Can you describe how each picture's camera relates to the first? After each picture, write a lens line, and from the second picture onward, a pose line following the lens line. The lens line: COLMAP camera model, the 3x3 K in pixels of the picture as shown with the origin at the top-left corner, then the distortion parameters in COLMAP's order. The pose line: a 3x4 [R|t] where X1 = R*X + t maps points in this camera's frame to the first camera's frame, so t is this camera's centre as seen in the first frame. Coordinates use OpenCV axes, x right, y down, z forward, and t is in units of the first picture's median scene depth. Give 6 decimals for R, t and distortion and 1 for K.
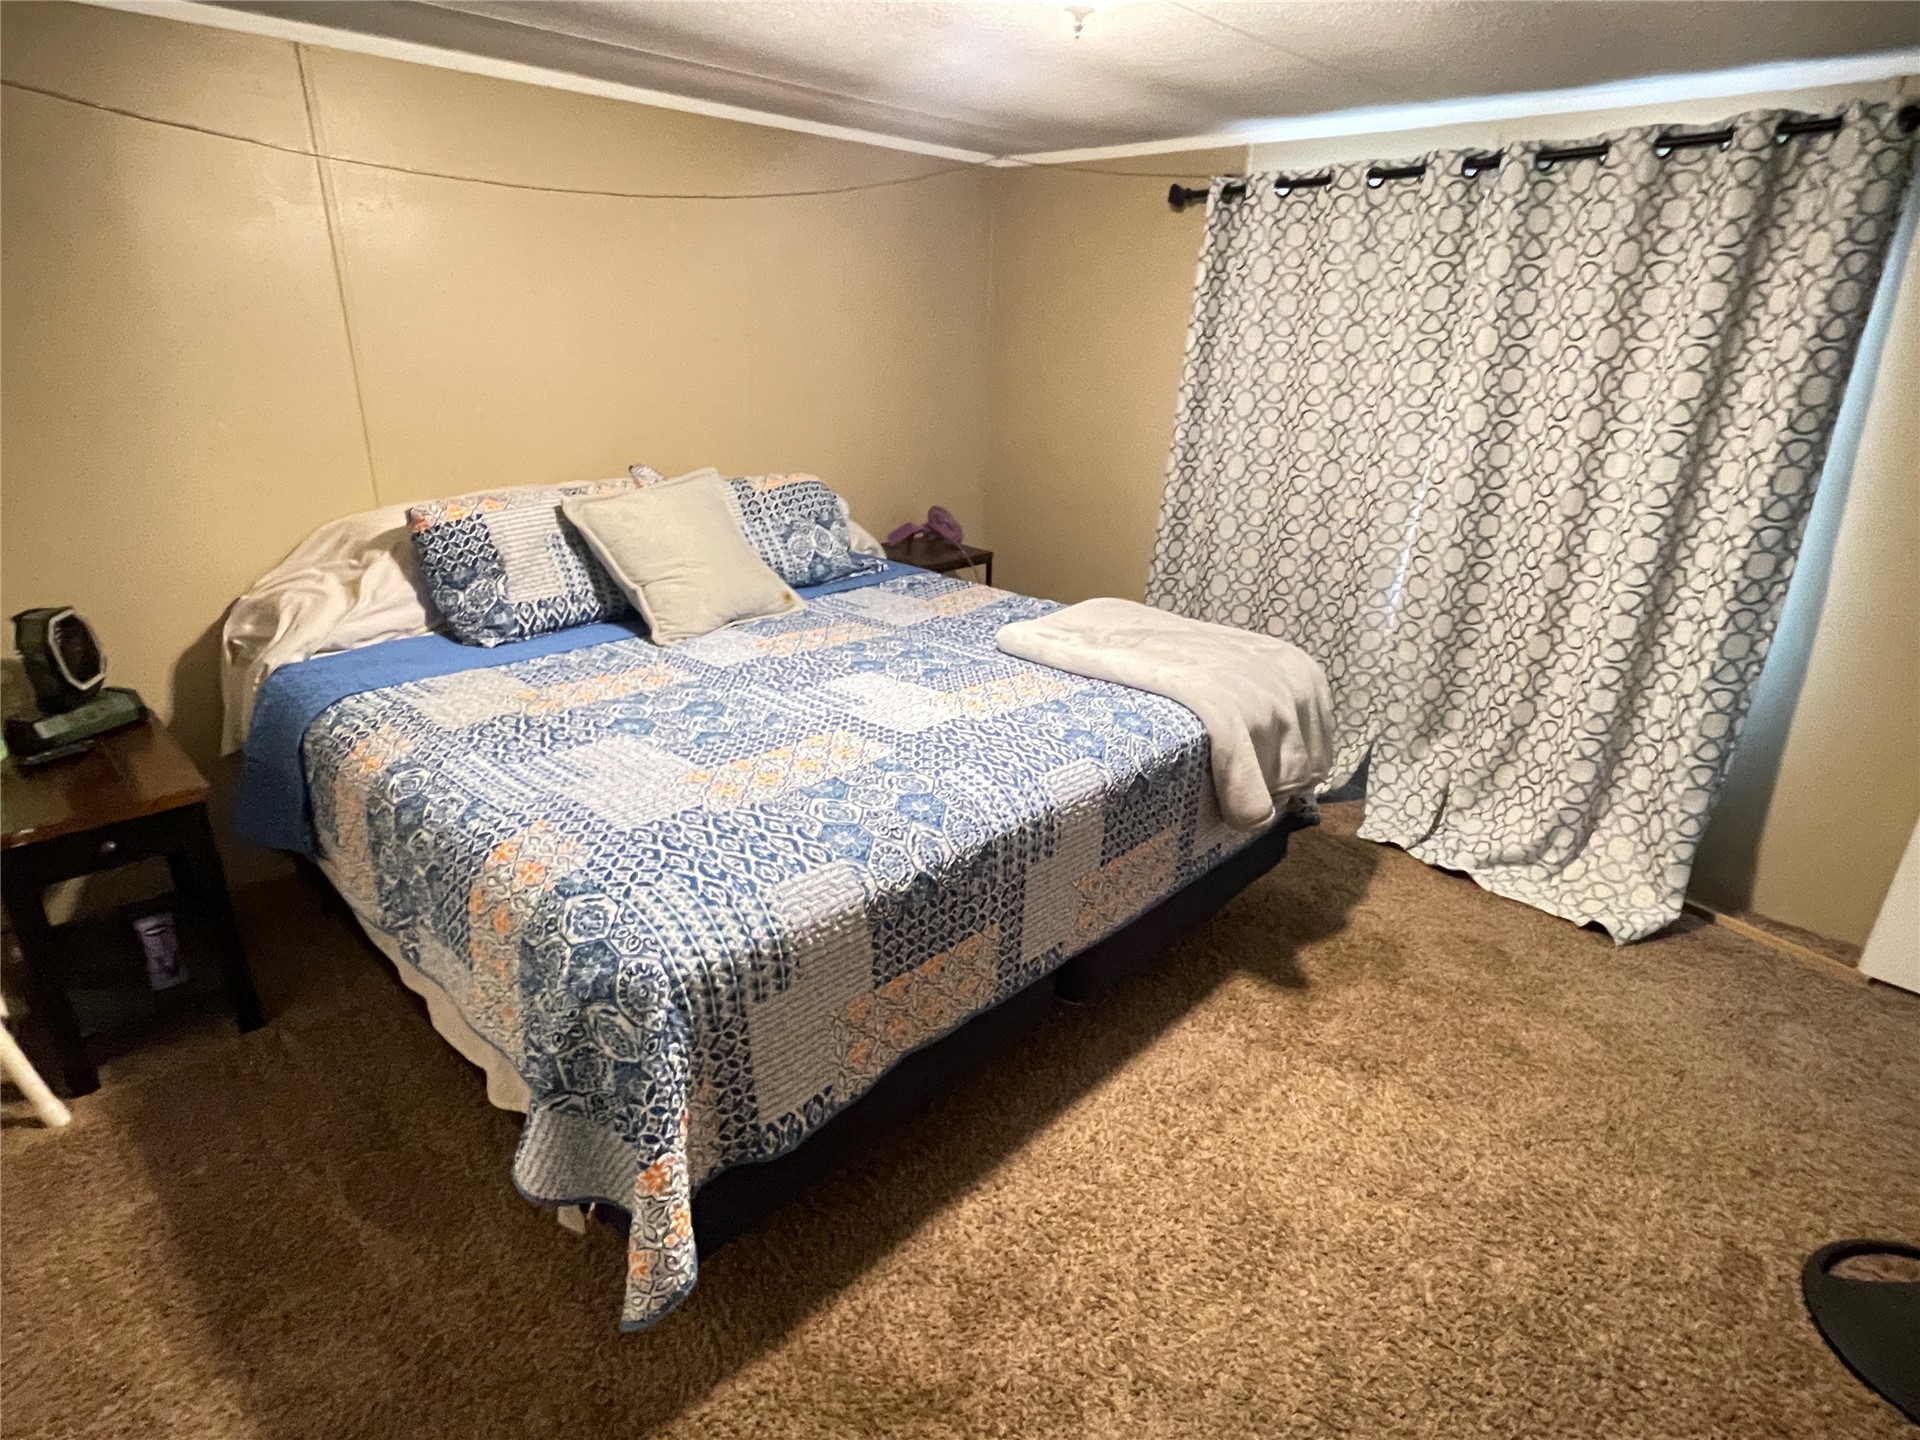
lens RADIAL K [[1021.2, 0, 965.3], [0, 1021.2, 717.8], [0, 0, 1]] dist [-0.003553, 0.000710]
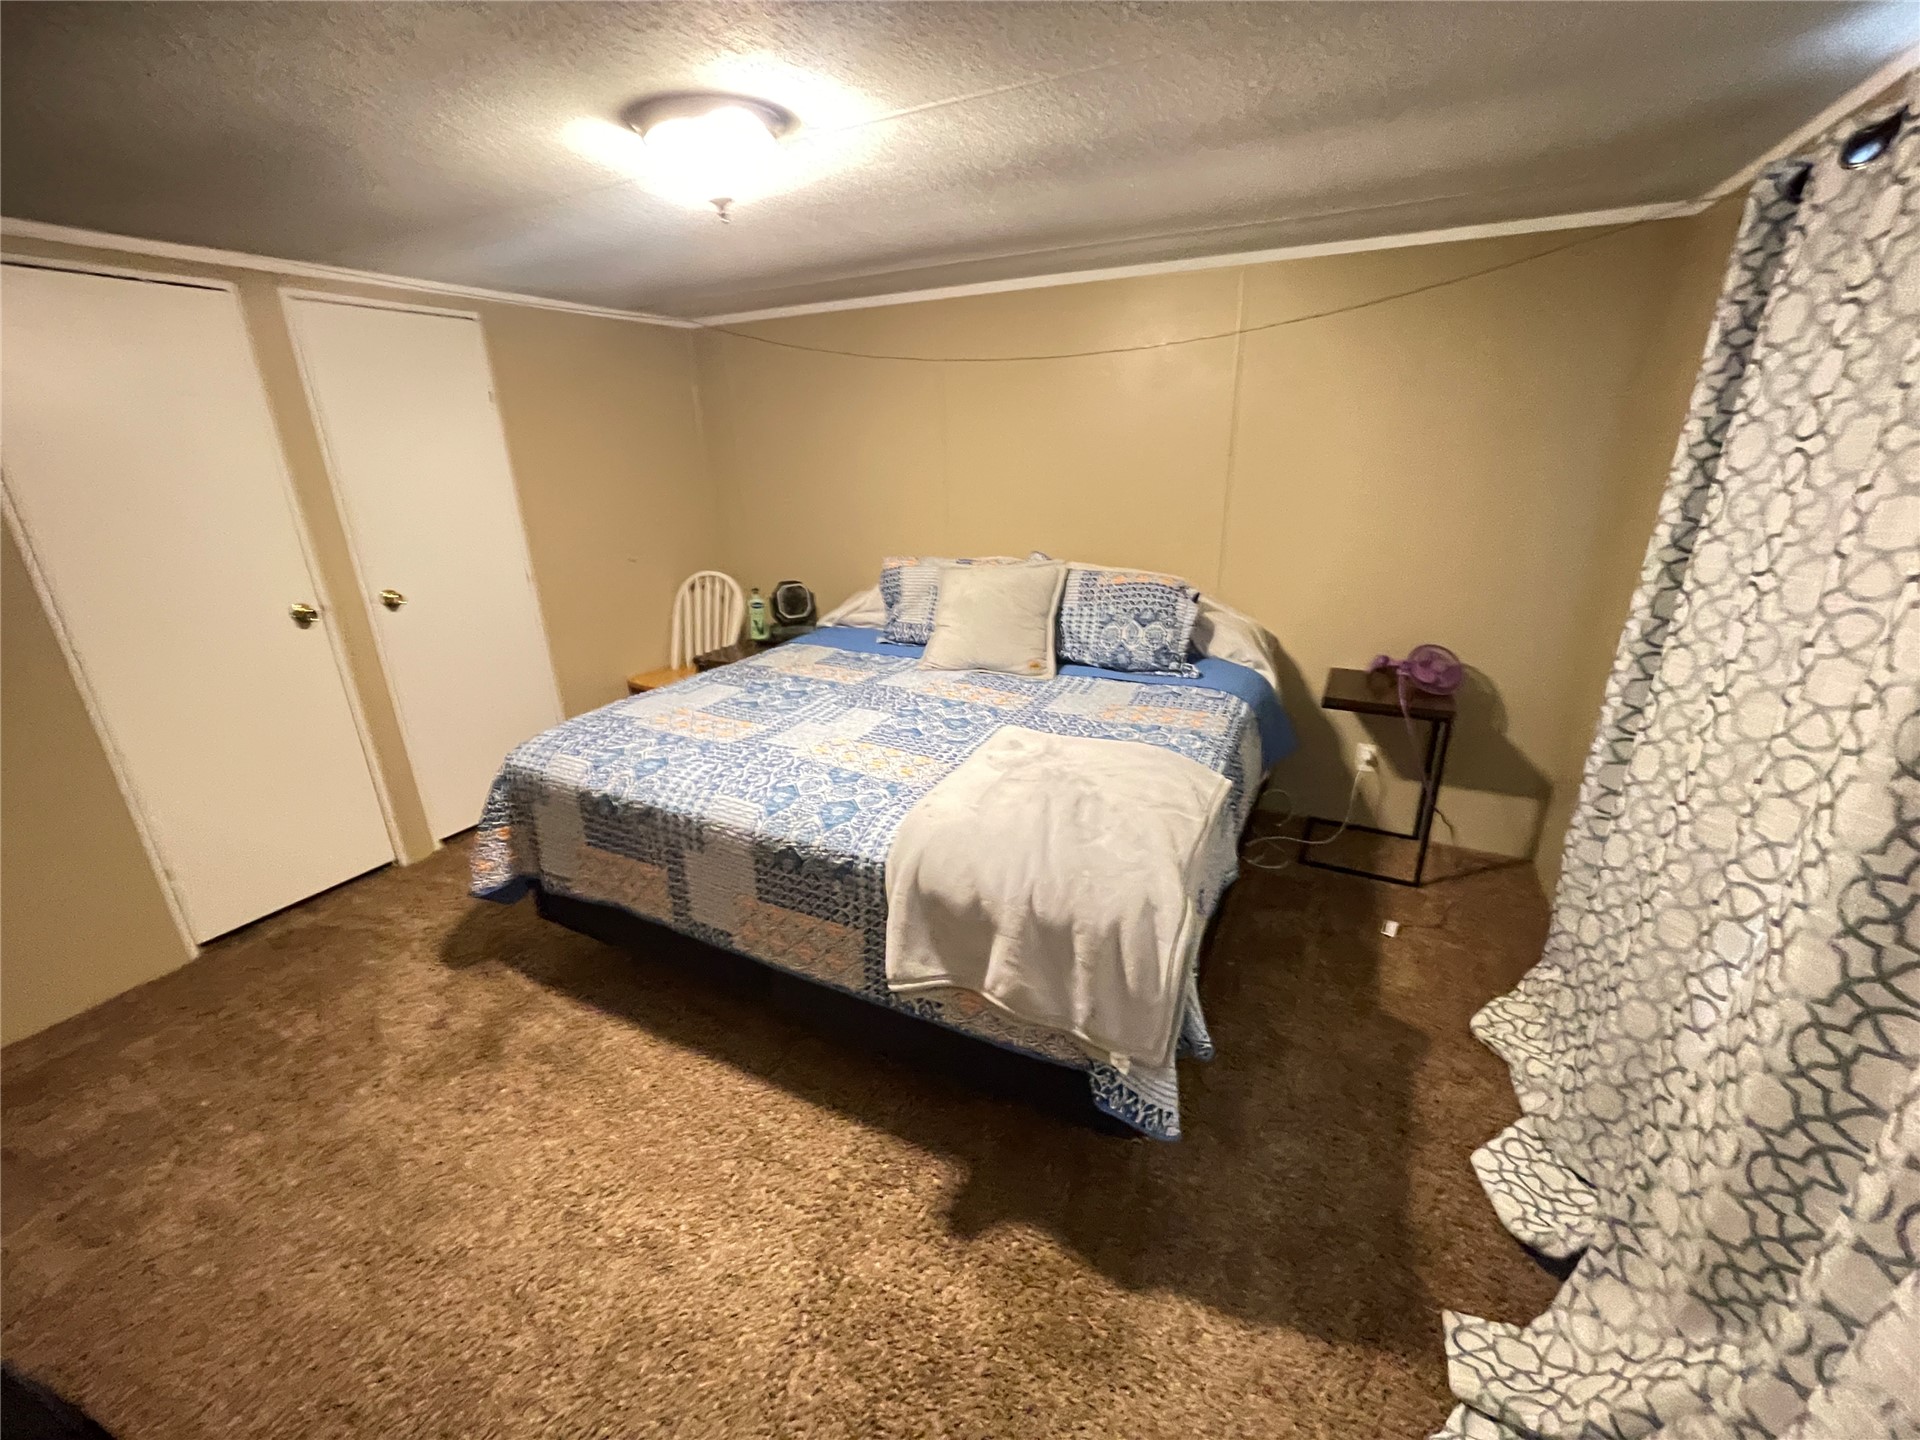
lens RADIAL K [[779.1, 0, 955.9], [0, 779.1, 721.4], [0, 0, 1]] dist [-0.004218, 0.000868]
pose [[0.290873, 0.295249, -0.910067, 0.826980], [-0.320745, 0.926243, 0.197981, -0.258244], [0.901396, 0.234312, 0.364118, 0.712688]]
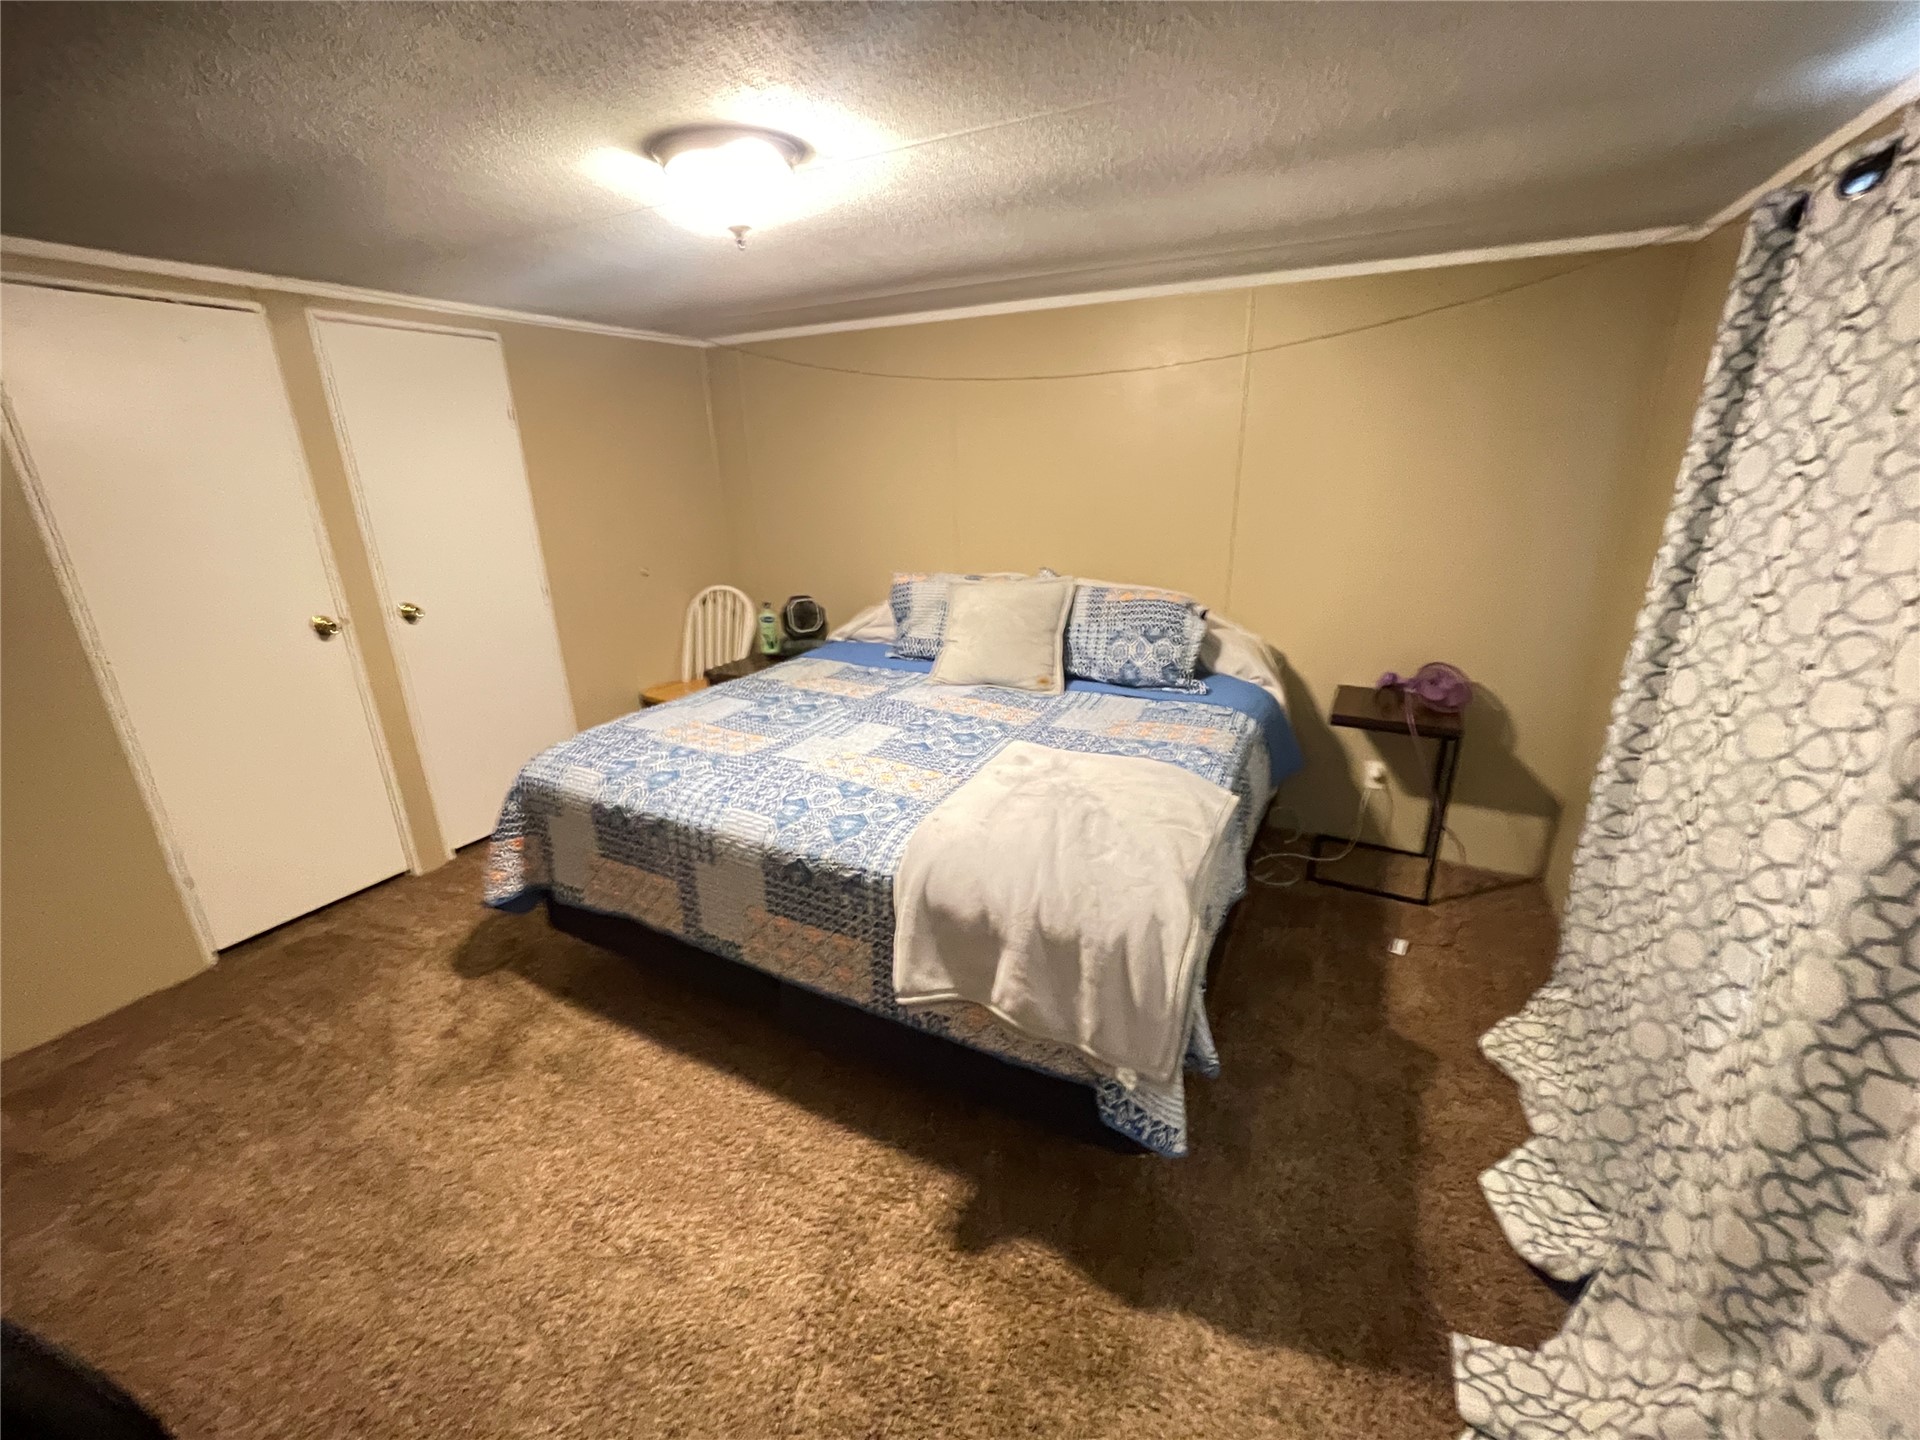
lens RADIAL K [[779.1, 0, 951.7], [0, 779.1, 716.1], [0, 0, 1]] dist [-0.004218, 0.000868]
pose [[0.275183, 0.274466, -0.921381, 0.835311], [-0.322977, 0.929074, 0.180296, -0.261248], [0.905516, 0.247971, 0.344311, 0.708041]]
